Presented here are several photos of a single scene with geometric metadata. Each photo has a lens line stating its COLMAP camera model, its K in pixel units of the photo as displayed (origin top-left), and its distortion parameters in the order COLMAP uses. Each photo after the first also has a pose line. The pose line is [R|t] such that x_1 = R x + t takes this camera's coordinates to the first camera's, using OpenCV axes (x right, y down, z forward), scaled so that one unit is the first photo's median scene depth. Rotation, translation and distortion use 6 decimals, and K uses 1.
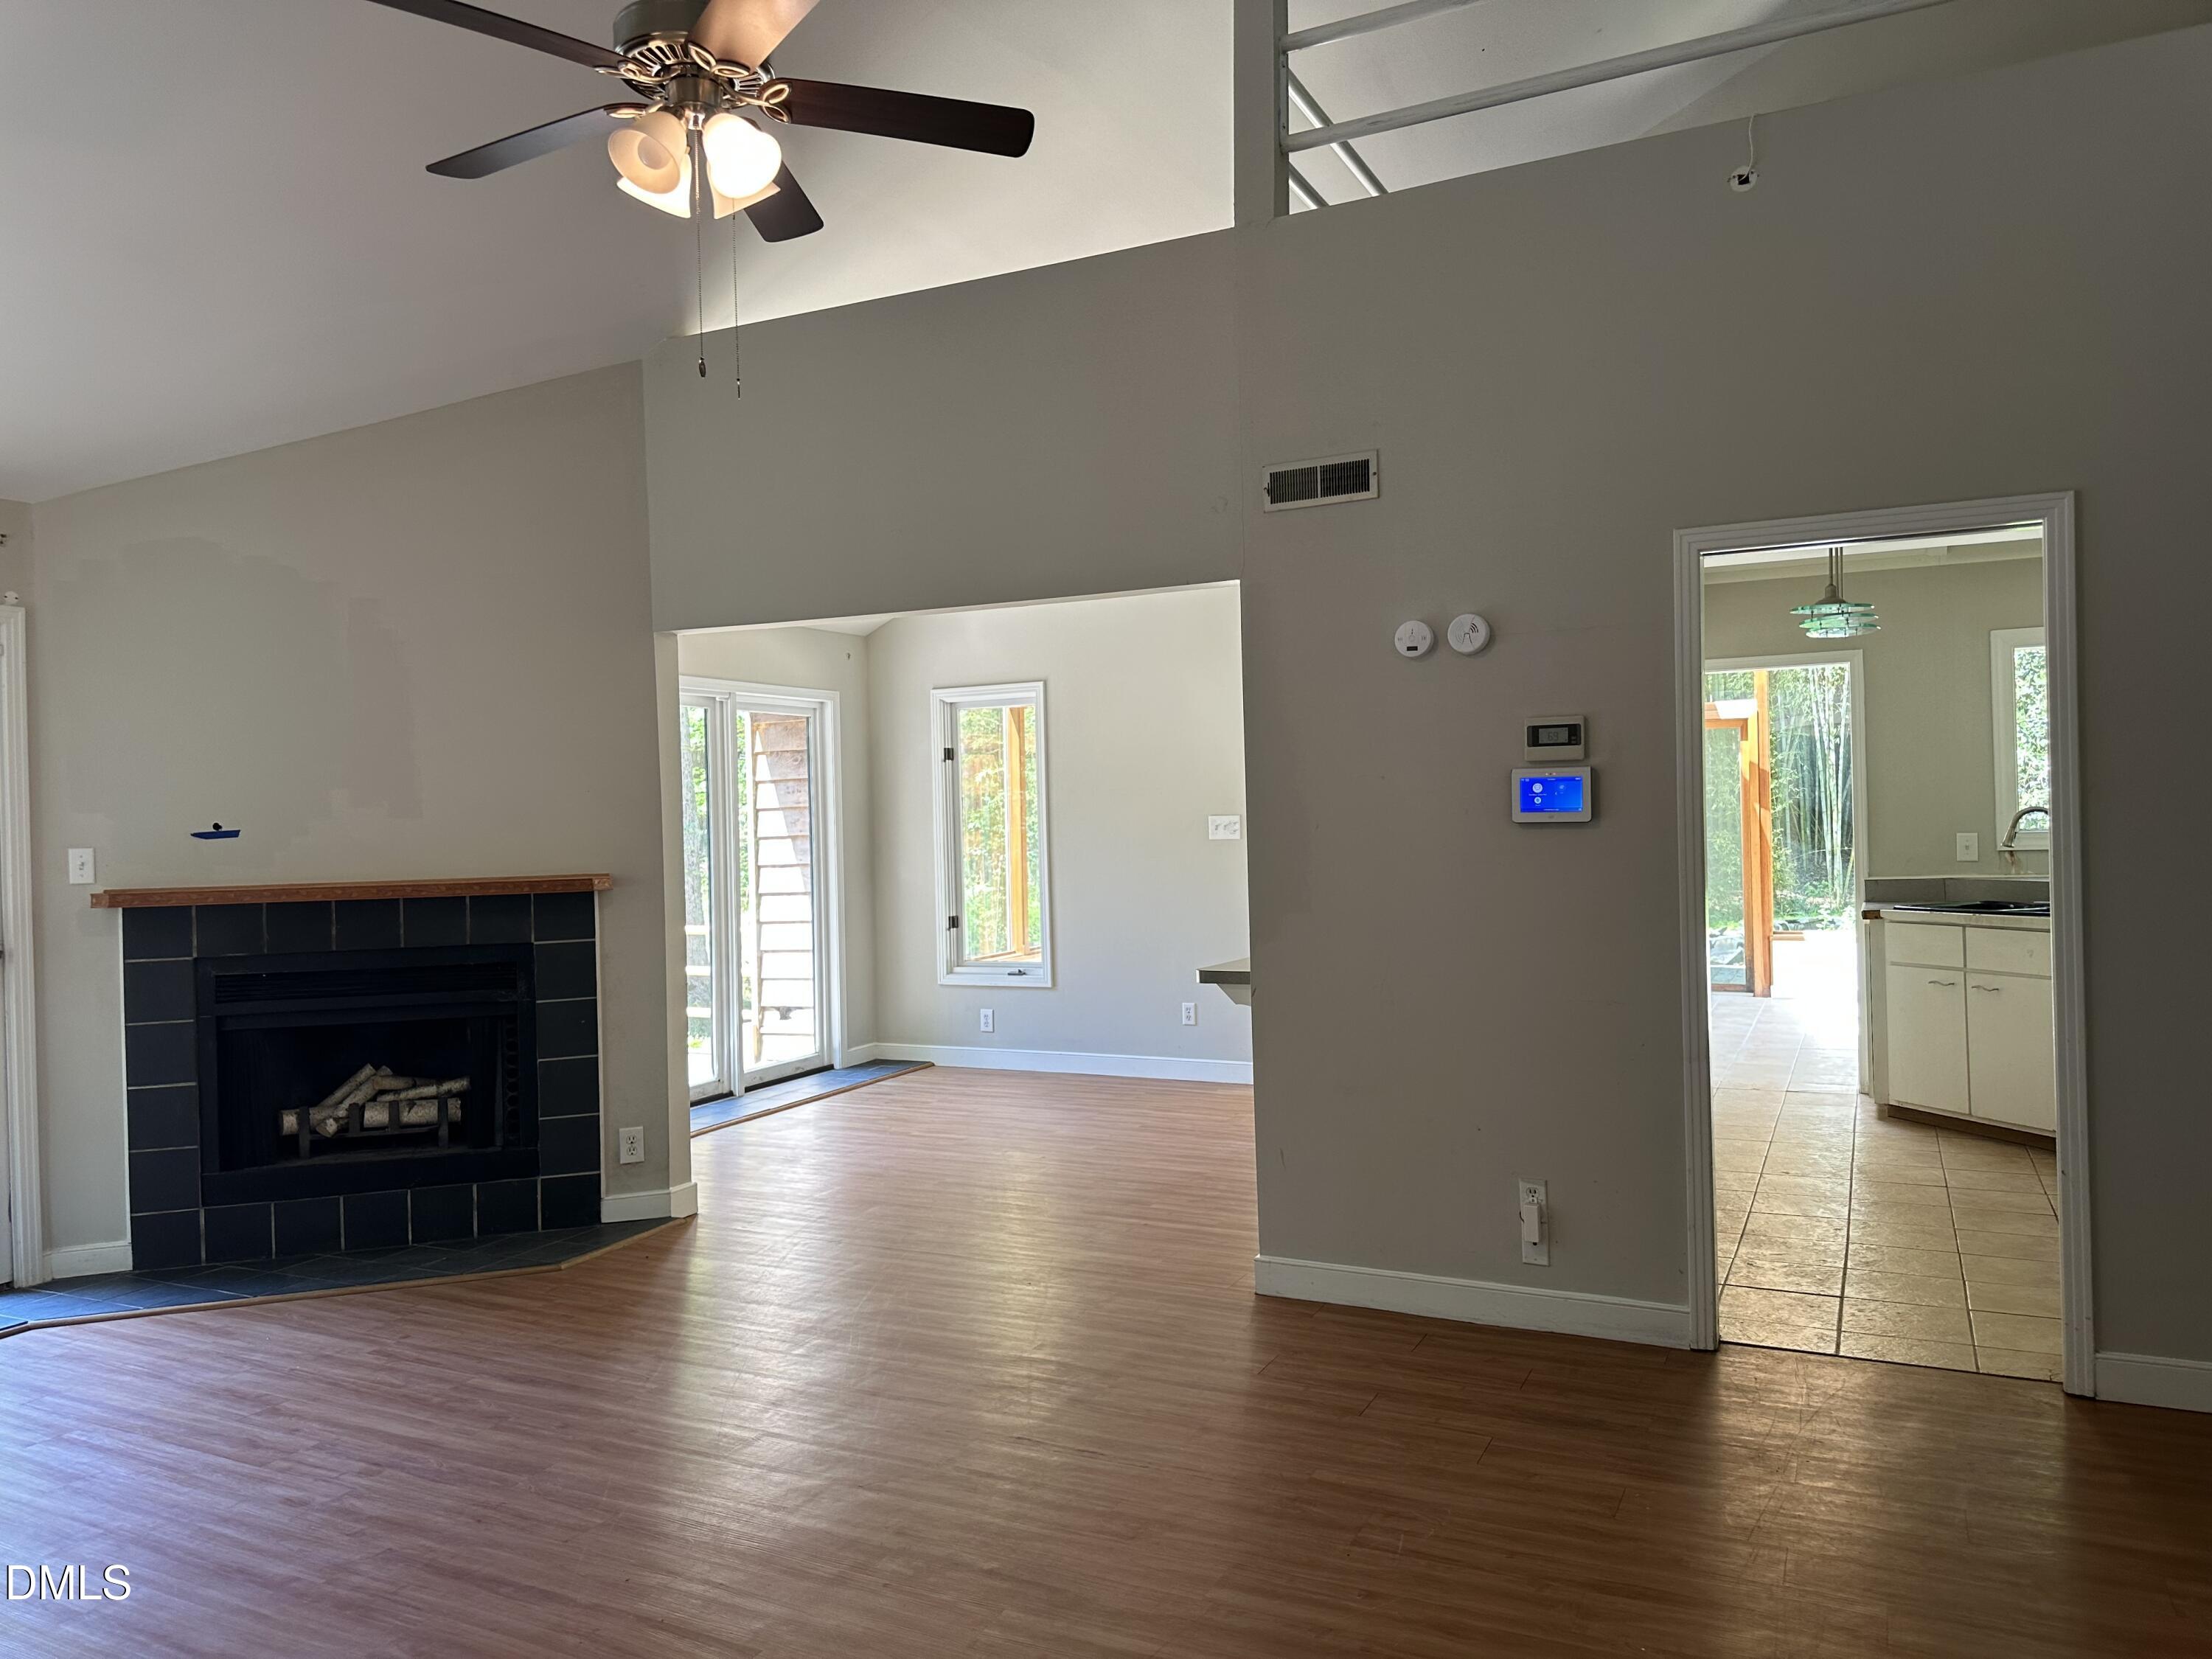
lens RADIAL K [[1555.0, 0, 1112.9], [0, 1555.0, 829.6], [0, 0, 1]] dist [0.070890, -0.096148]
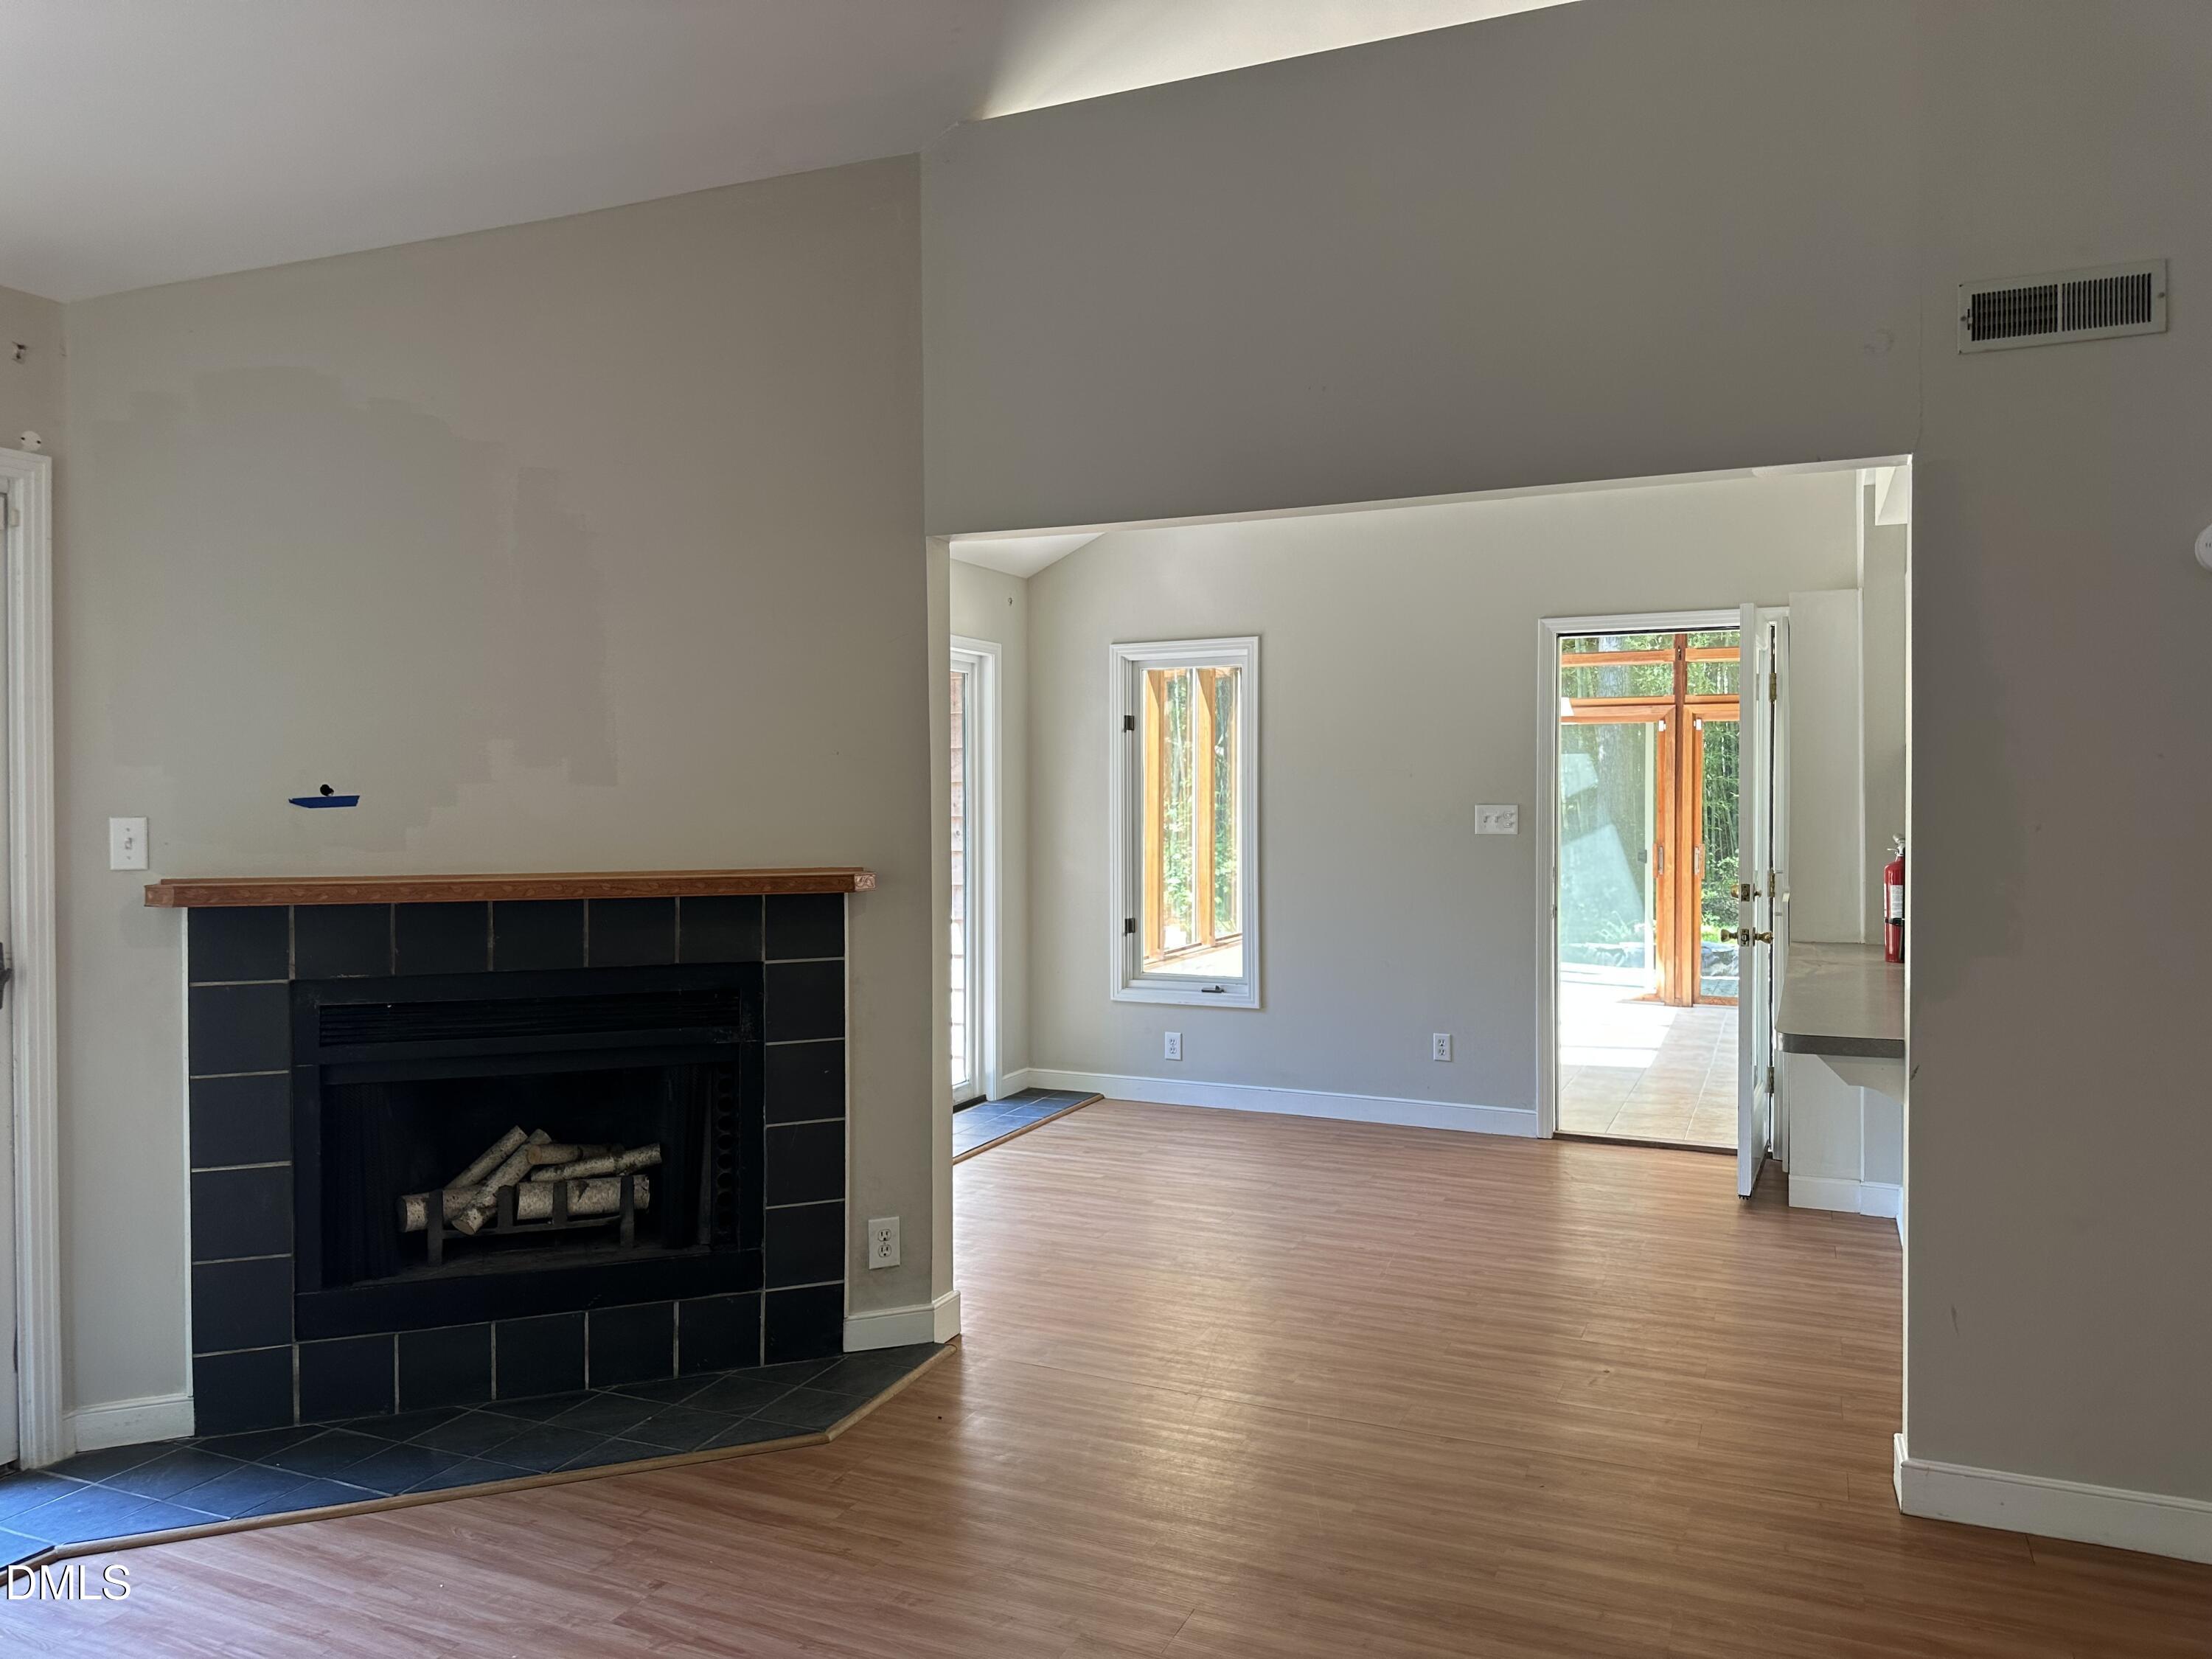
lens RADIAL K [[1555.0, 0, 1112.9], [0, 1555.0, 829.6], [0, 0, 1]] dist [0.070890, -0.096148]
pose [[0.998974, 0.021680, 0.039766, -0.252664], [-0.022049, 0.999718, 0.008869, 0.001781], [-0.039563, -0.009737, 0.999170, 0.298902]]
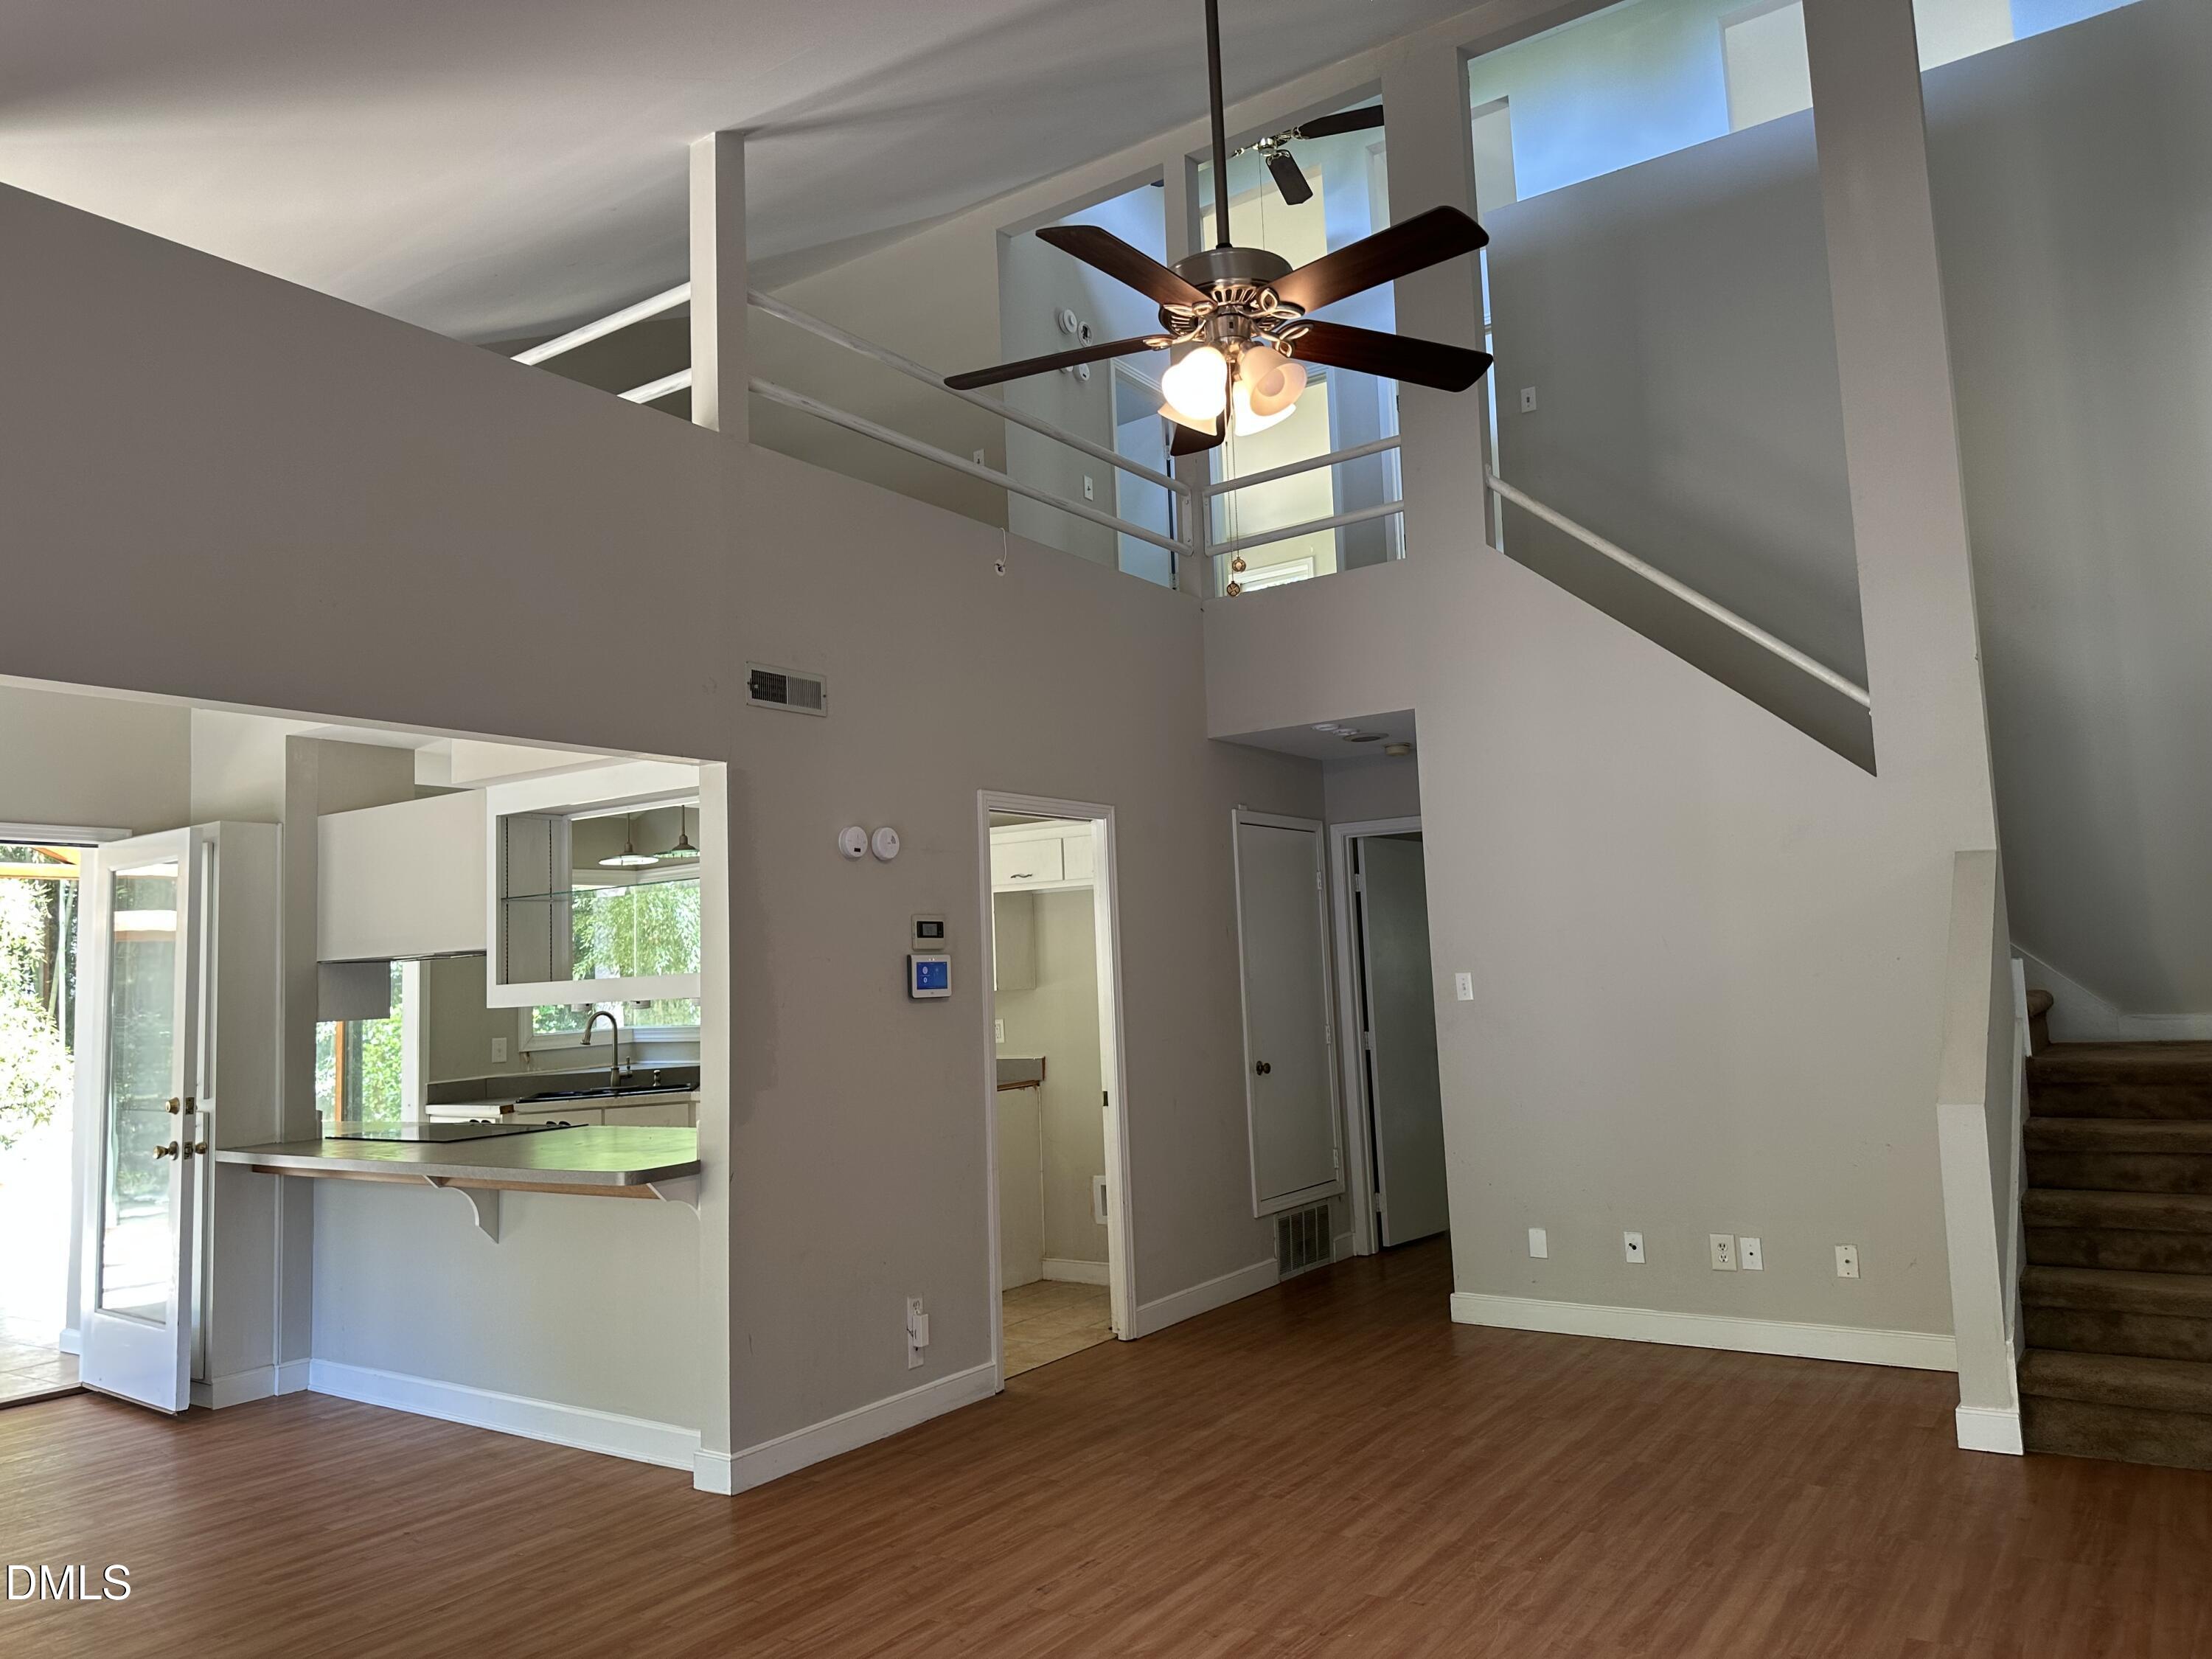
lens RADIAL K [[1525.3, 0, 1106.8], [0, 1525.3, 813.9], [0, 0, 1]] dist [0.079786, -0.089976]
pose [[0.148695, 0.128298, 0.980525, -0.767230], [0.044337, 0.989686, -0.136220, 0.018993], [-0.987889, 0.063728, 0.141473, 0.543735]]
